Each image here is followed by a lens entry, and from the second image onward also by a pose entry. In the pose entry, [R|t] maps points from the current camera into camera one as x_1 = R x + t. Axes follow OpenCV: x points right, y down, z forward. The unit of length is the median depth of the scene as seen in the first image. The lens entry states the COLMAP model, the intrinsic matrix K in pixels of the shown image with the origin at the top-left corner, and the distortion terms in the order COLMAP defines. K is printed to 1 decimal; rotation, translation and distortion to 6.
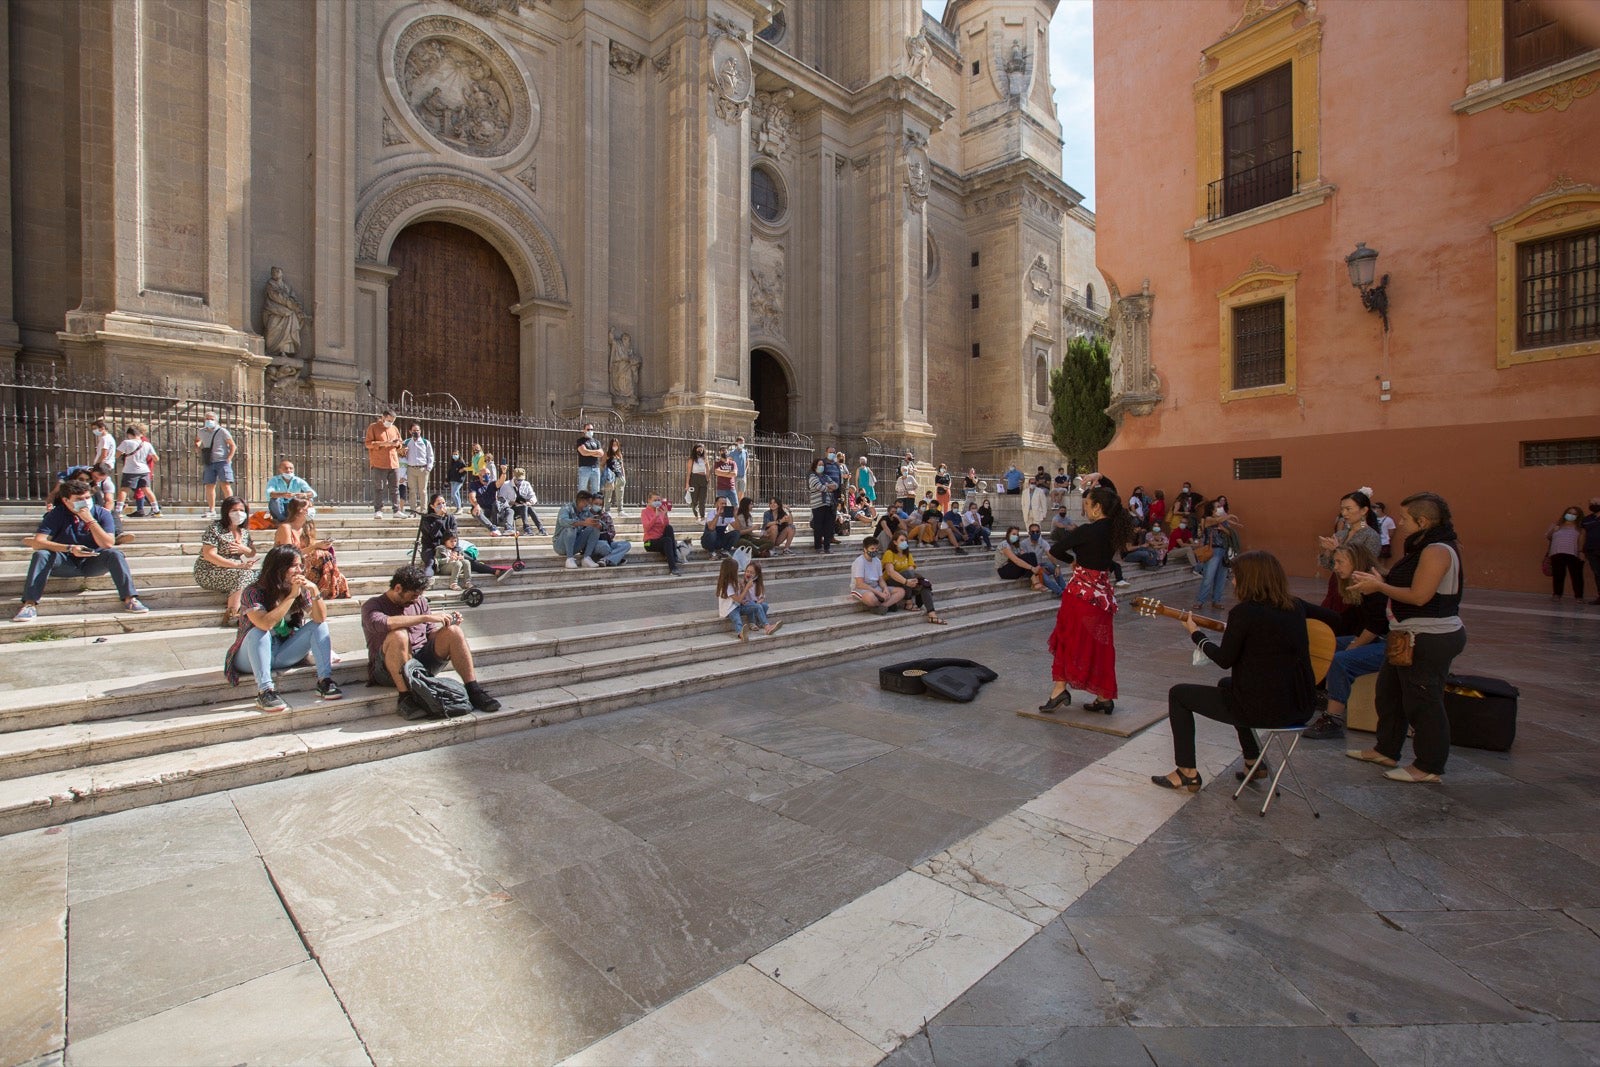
lens RADIAL K [[734.0, 0, 796.3], [0, 734.0, 520.5], [0, 0, 1]] dist [-0.035671, 0.010832]
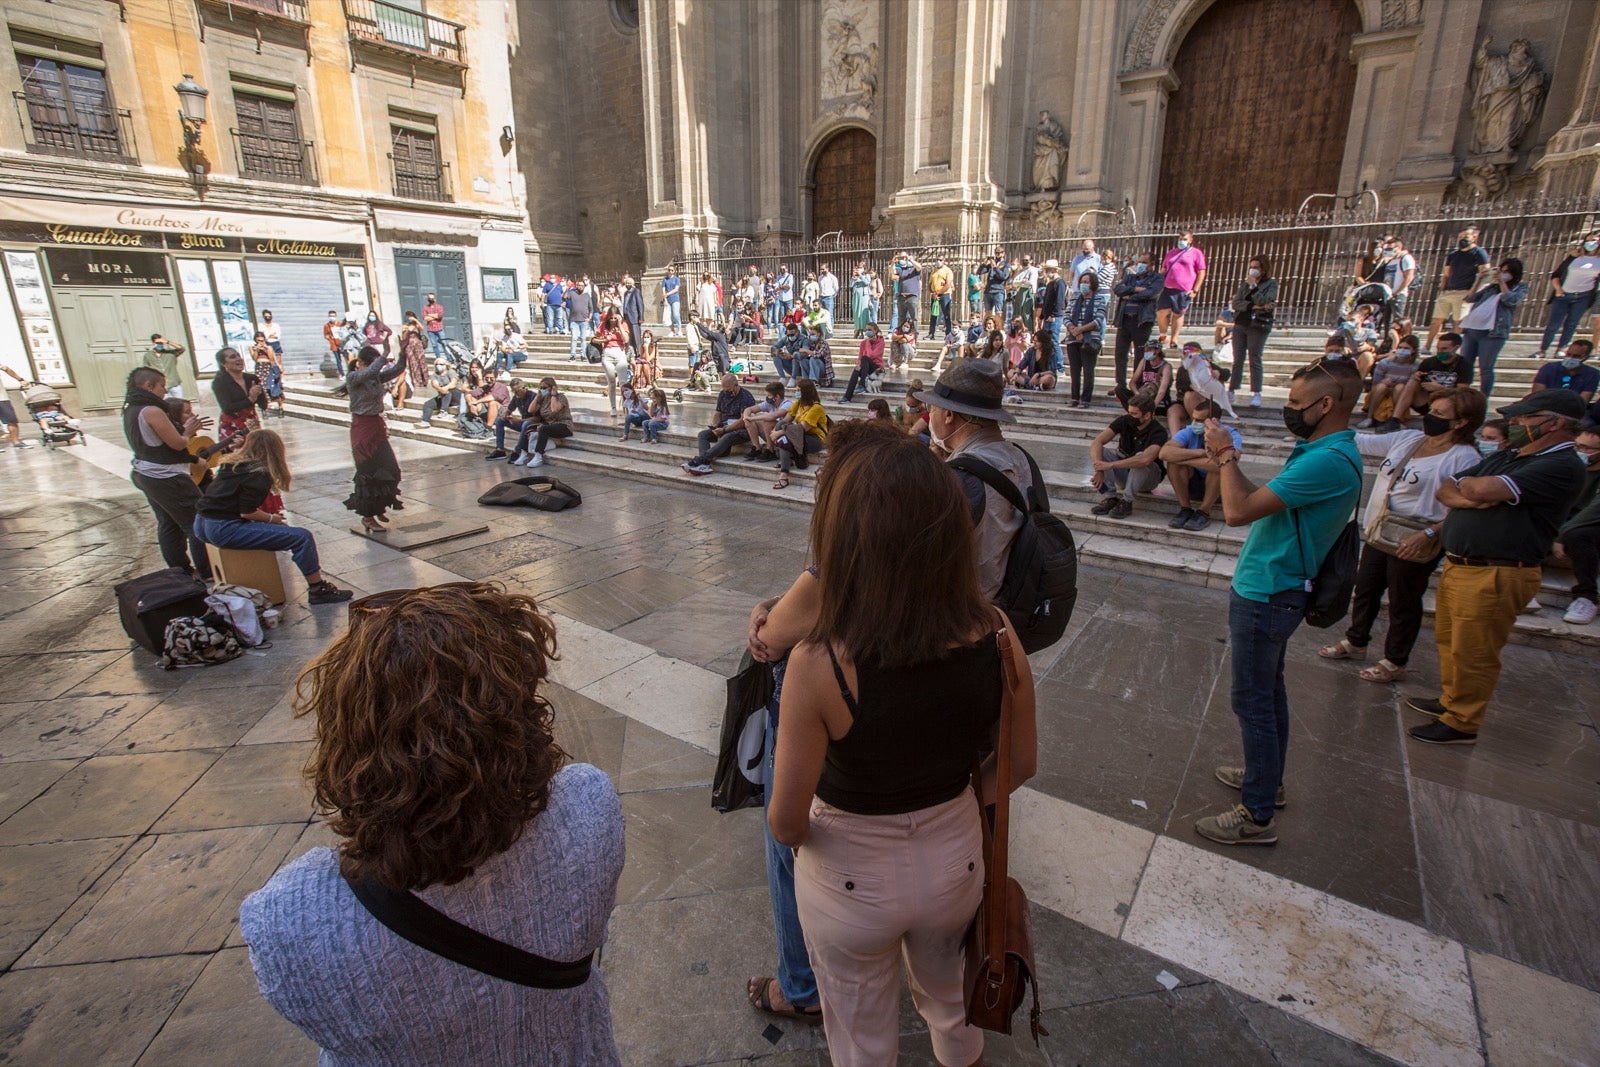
lens RADIAL K [[734.0, 0, 796.3], [0, 734.0, 520.5], [0, 0, 1]] dist [-0.035671, 0.010832]
pose [[0.152805, 0.269726, -0.950736, 0.429631], [-0.012718, 0.962491, 0.271017, -0.025320], [0.988174, -0.029321, 0.150504, 0.359271]]
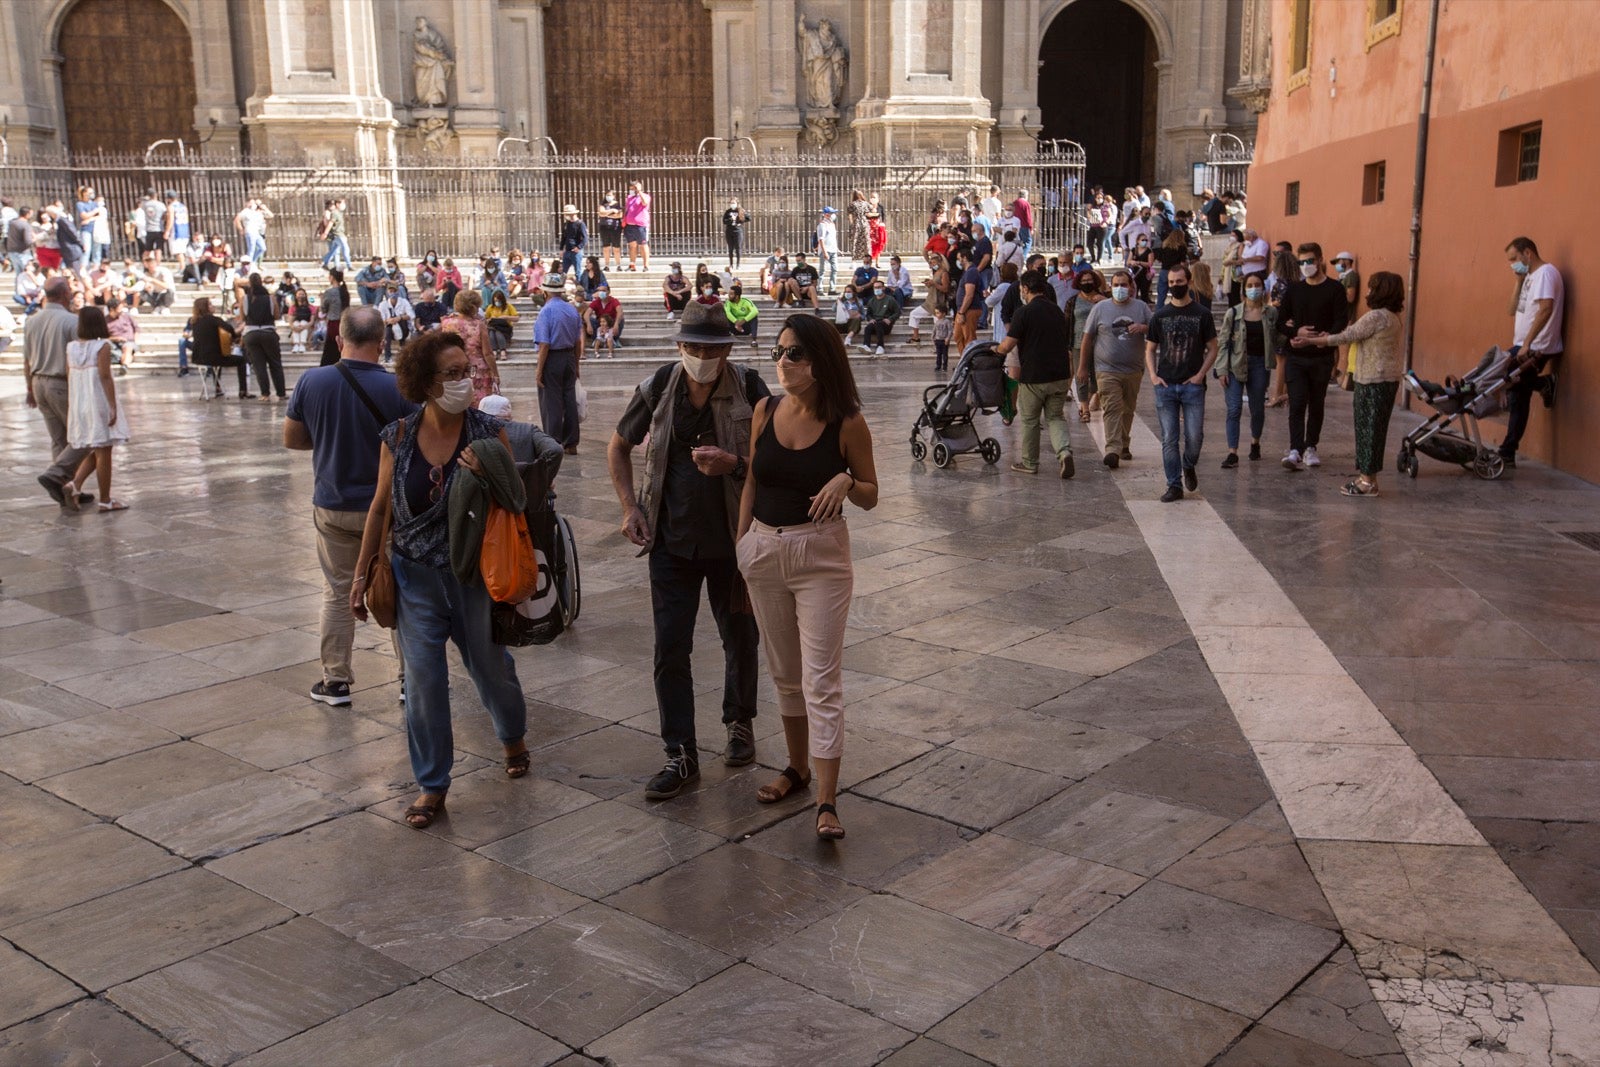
lens RADIAL K [[1507.7, 0, 800.0], [0, 1507.7, 533.5], [0, 0, 1]] dist [-0.011481, 0.160086]
pose [[0.761809, 0.116881, -0.637170, 0.955256], [-0.003119, 0.984239, 0.176818, -0.015028], [0.647794, -0.132714, 0.750166, -0.285247]]
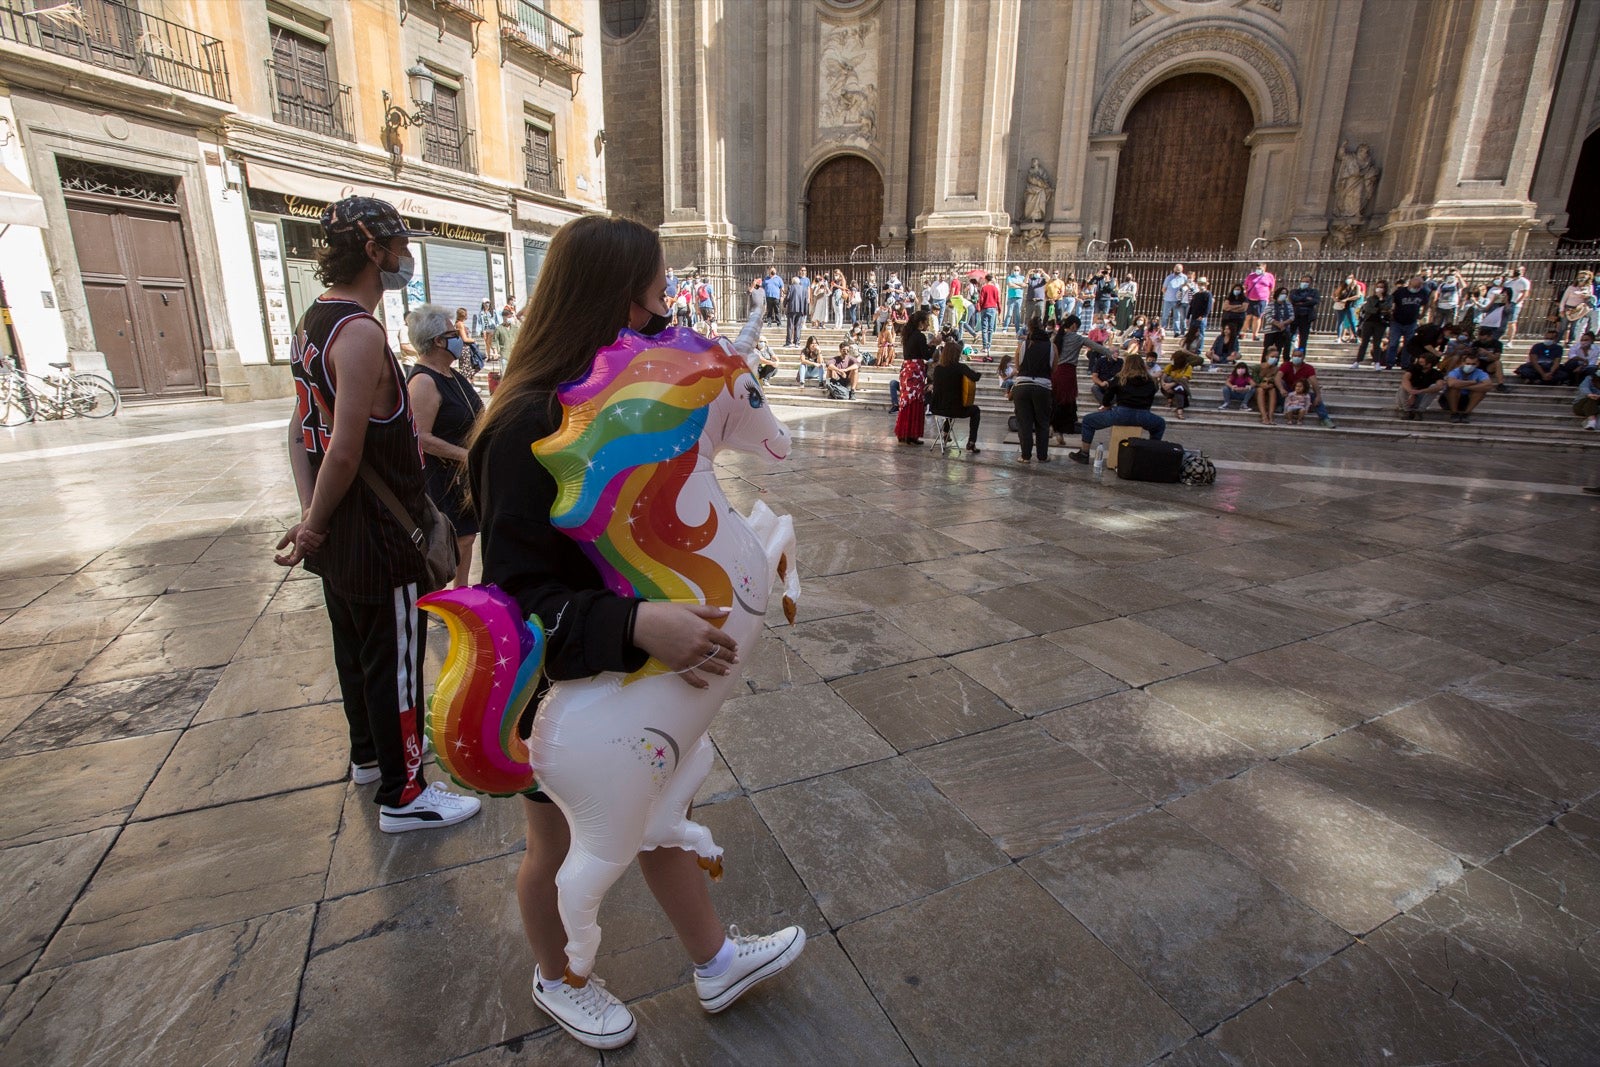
lens RADIAL K [[734.0, 0, 796.3], [0, 734.0, 520.5], [0, 0, 1]] dist [-0.035671, 0.010832]
pose [[0.424019, 0.239726, -0.873350, 0.451548], [-0.032739, 0.967758, 0.249745, 0.003964], [0.905062, -0.077304, 0.418196, -0.085081]]
